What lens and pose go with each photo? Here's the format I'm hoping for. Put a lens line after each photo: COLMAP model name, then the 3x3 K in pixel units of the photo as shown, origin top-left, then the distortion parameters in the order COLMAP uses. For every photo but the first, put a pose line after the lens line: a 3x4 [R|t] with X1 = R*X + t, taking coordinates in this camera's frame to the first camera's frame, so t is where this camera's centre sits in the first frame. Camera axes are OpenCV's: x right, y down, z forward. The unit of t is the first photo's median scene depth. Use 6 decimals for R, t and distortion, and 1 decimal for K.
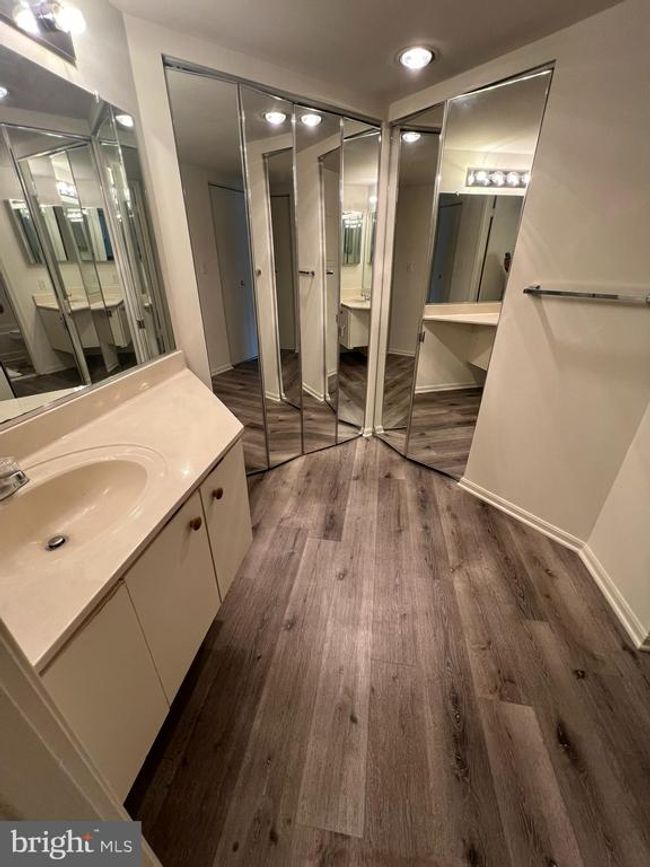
lens RADIAL K [[350.9, 0, 325.6], [0, 350.9, 434.4], [0, 0, 1]] dist [-0.004010, -0.000179]
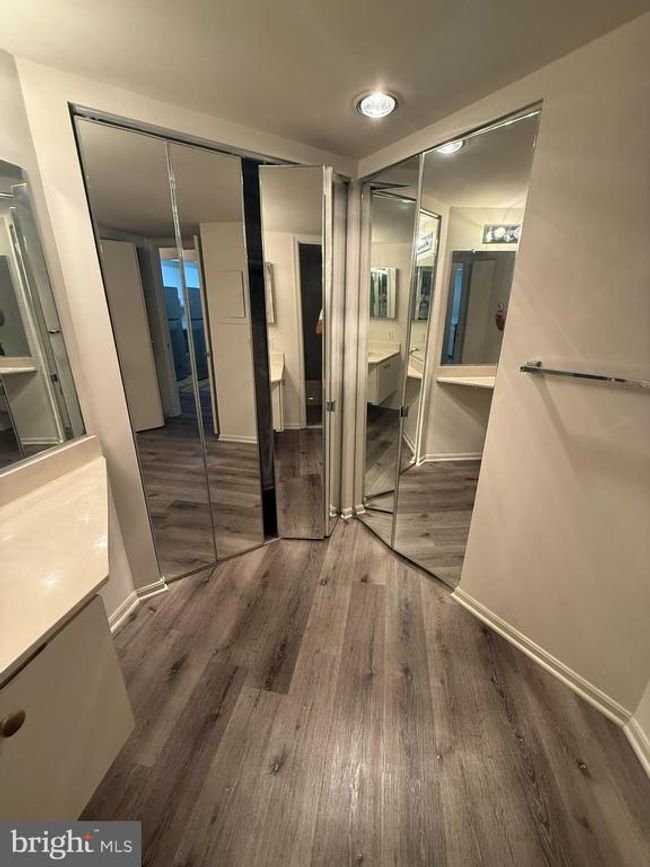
lens RADIAL K [[349.1, 0, 321.9], [0, 349.1, 430.5], [0, 0, 1]] dist [-0.002649, 0.000241]
pose [[0.999505, 0.009428, -0.030020, 0.136261], [-0.013209, 0.991640, -0.128360, -0.153644], [0.028559, 0.128693, 0.991273, 0.217089]]
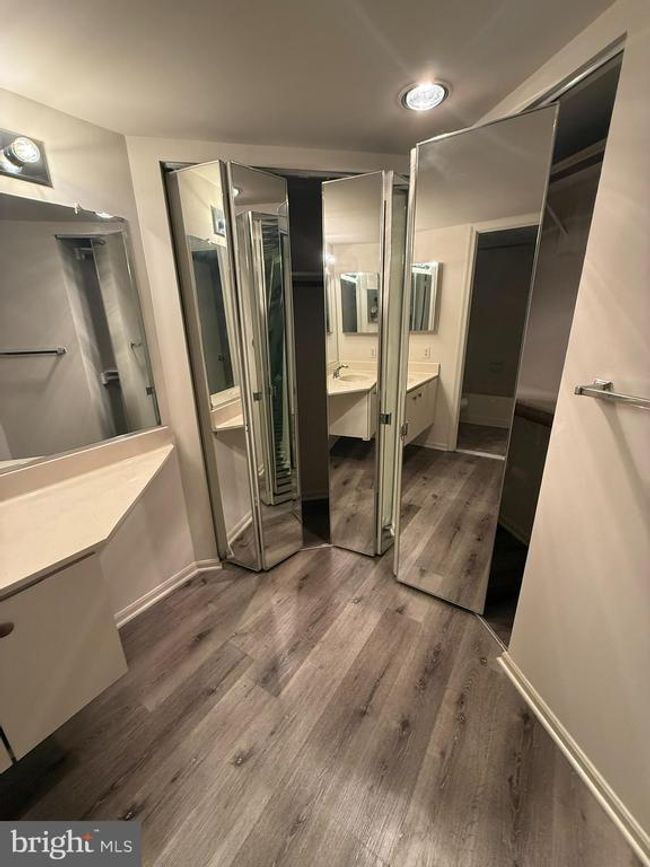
lens RADIAL K [[349.1, 0, 323.6], [0, 349.1, 429.4], [0, 0, 1]] dist [-0.002649, 0.000241]
pose [[0.908238, 0.104282, -0.405252, 0.386641], [-0.162909, 0.980162, -0.112886, -0.191421], [0.385440, 0.168547, 0.907209, 0.281573]]
